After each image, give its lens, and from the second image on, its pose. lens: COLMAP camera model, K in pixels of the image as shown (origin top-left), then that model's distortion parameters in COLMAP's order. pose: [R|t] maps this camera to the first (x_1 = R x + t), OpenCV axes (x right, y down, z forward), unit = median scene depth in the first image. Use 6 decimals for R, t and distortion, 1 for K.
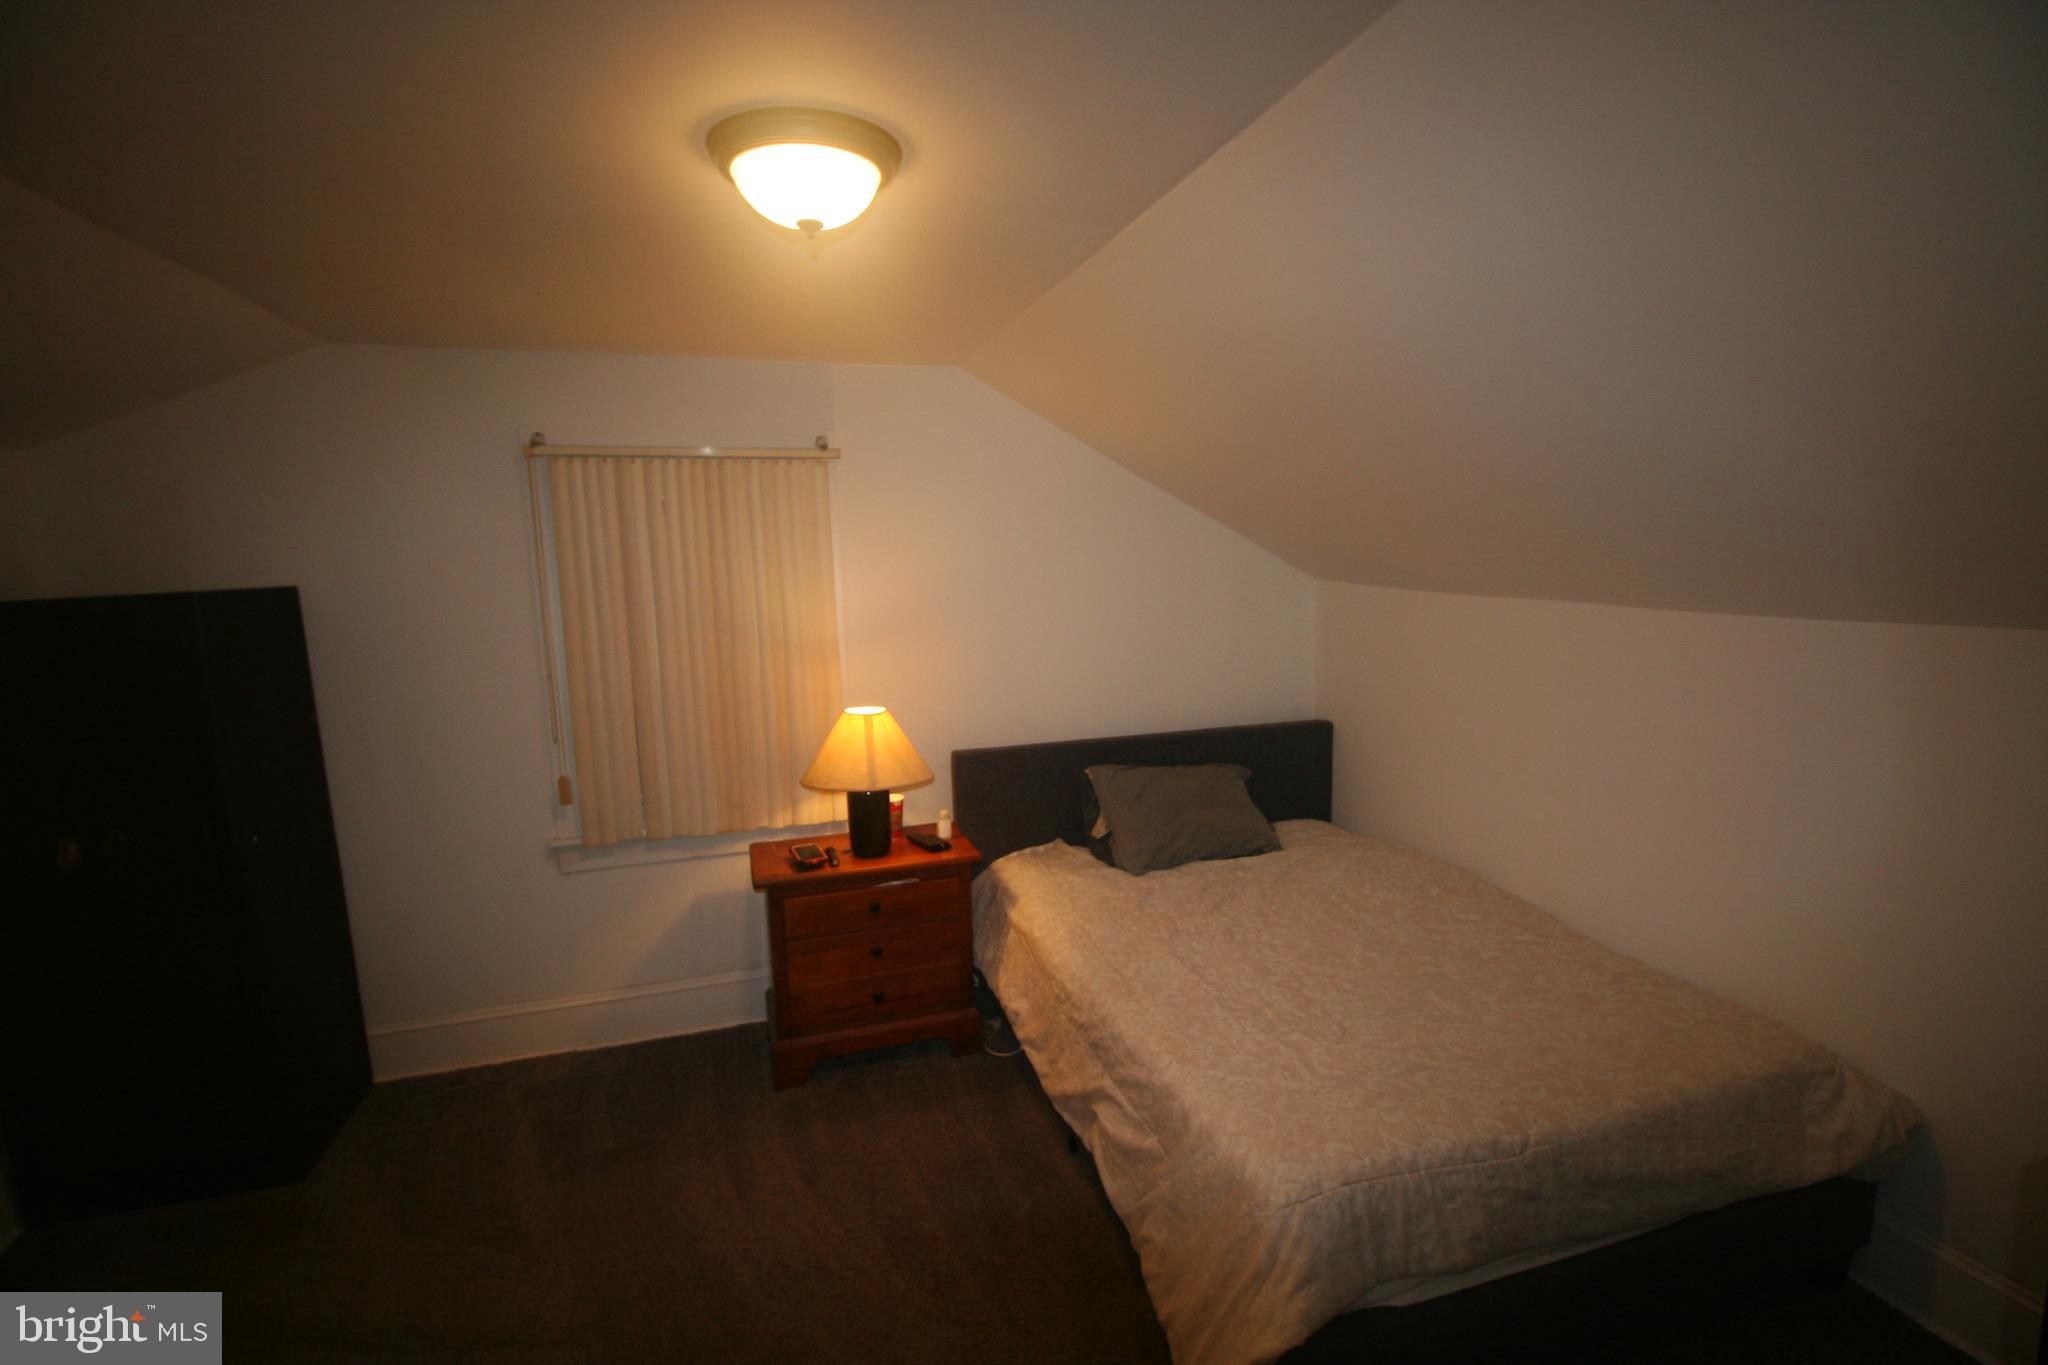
lens RADIAL K [[986.1, 0, 1040.5], [0, 986.1, 675.7], [0, 0, 1]] dist [-0.002330, -0.000693]
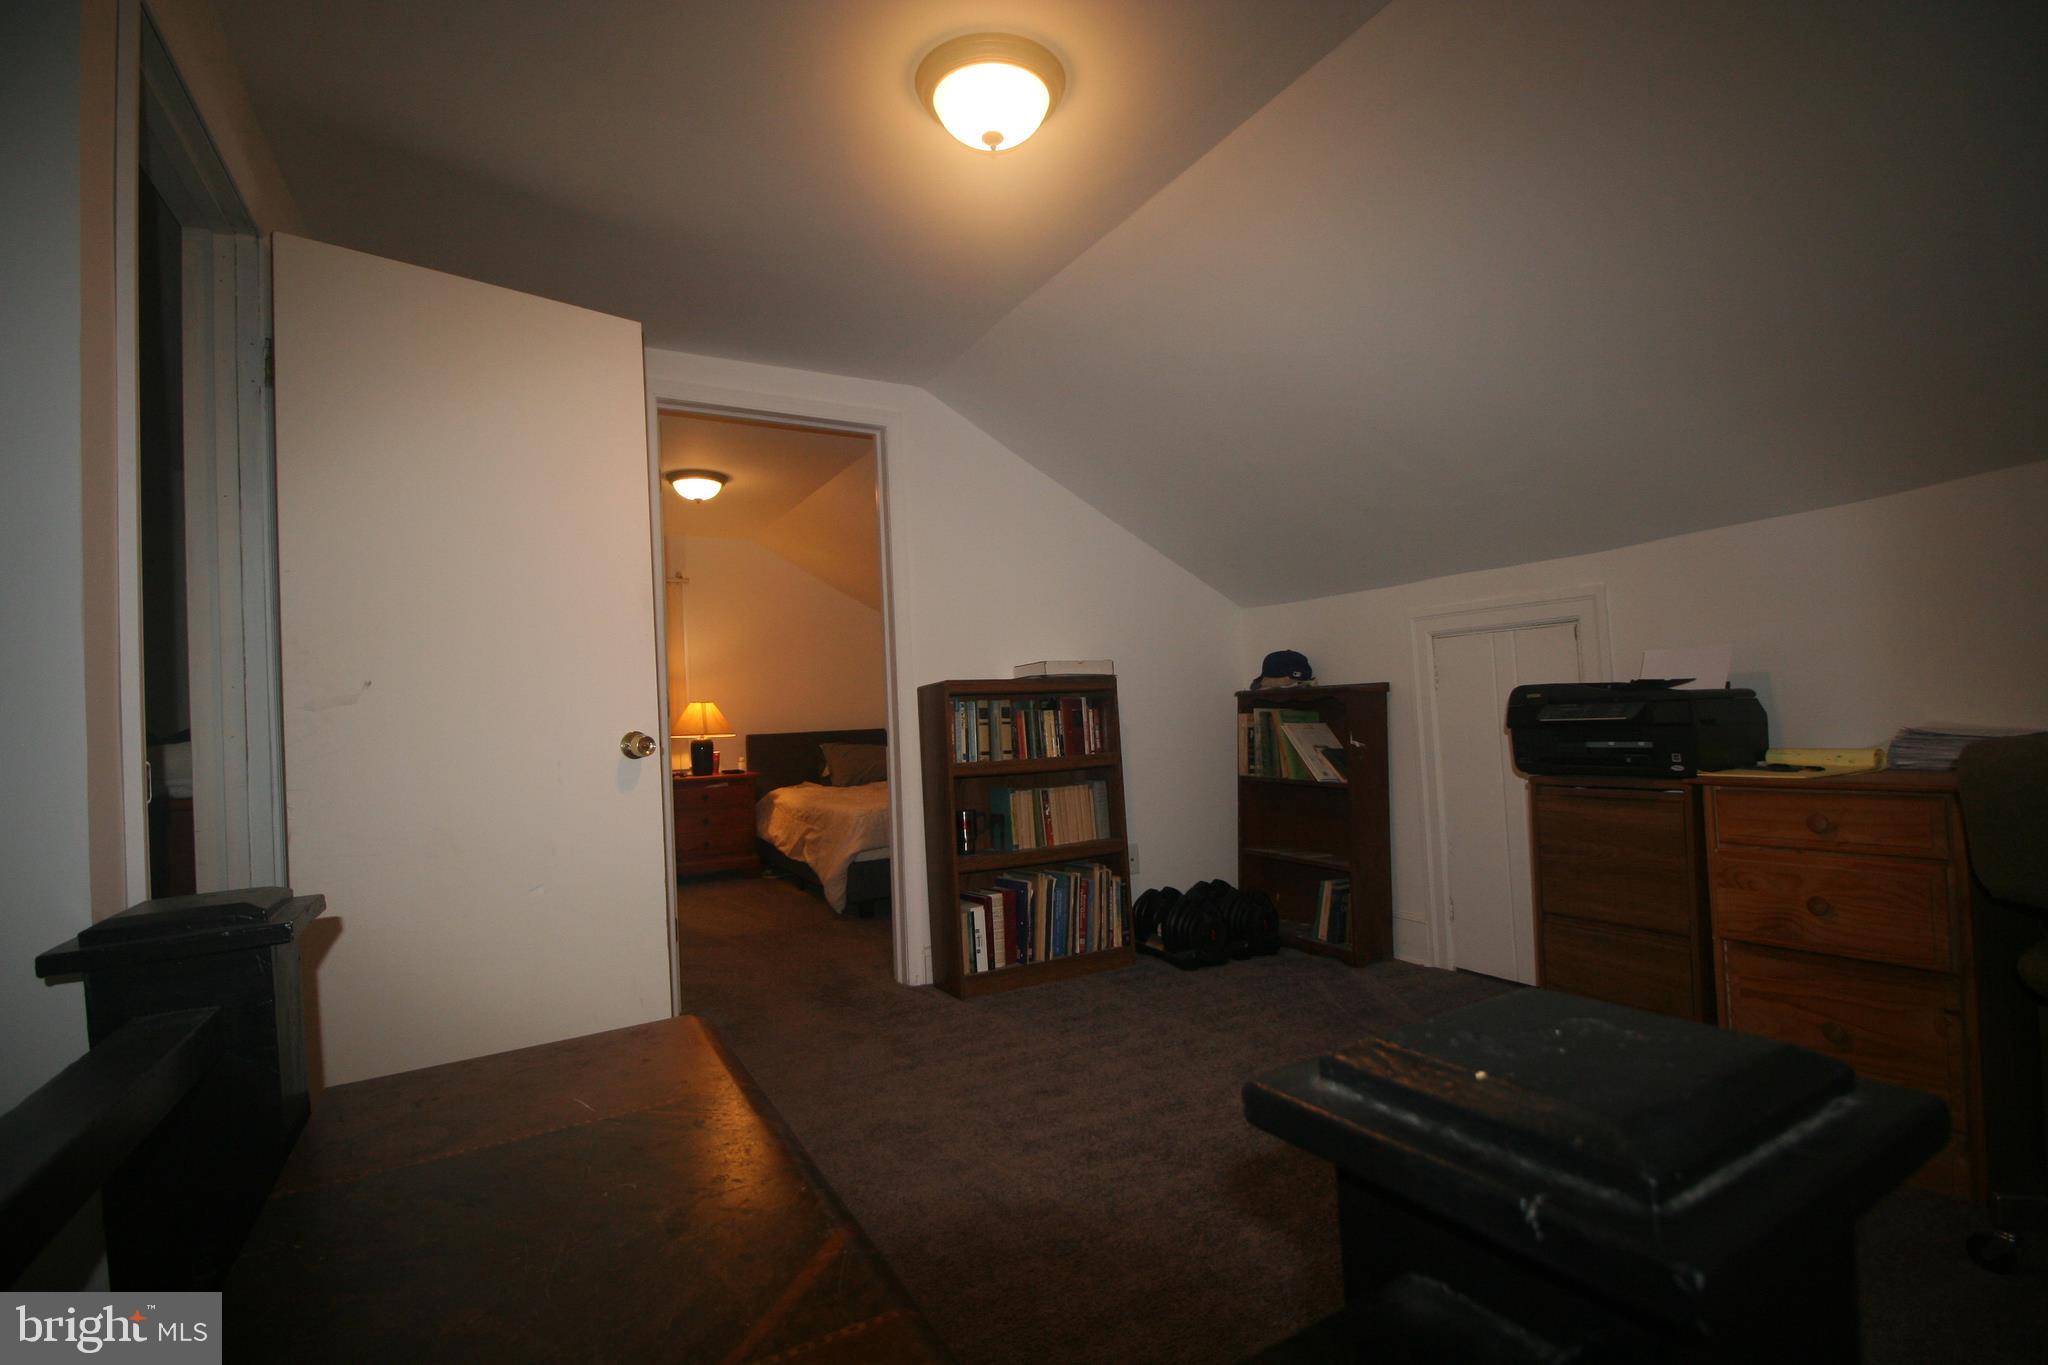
lens RADIAL K [[986.1, 0, 1040.5], [0, 986.1, 675.7], [0, 0, 1]] dist [-0.002330, -0.000693]
pose [[0.982222, -0.005332, 0.187645, 0.117464], [0.034531, 0.987672, -0.152683, 0.292042], [-0.184518, 0.156448, 0.970297, -1.027151]]
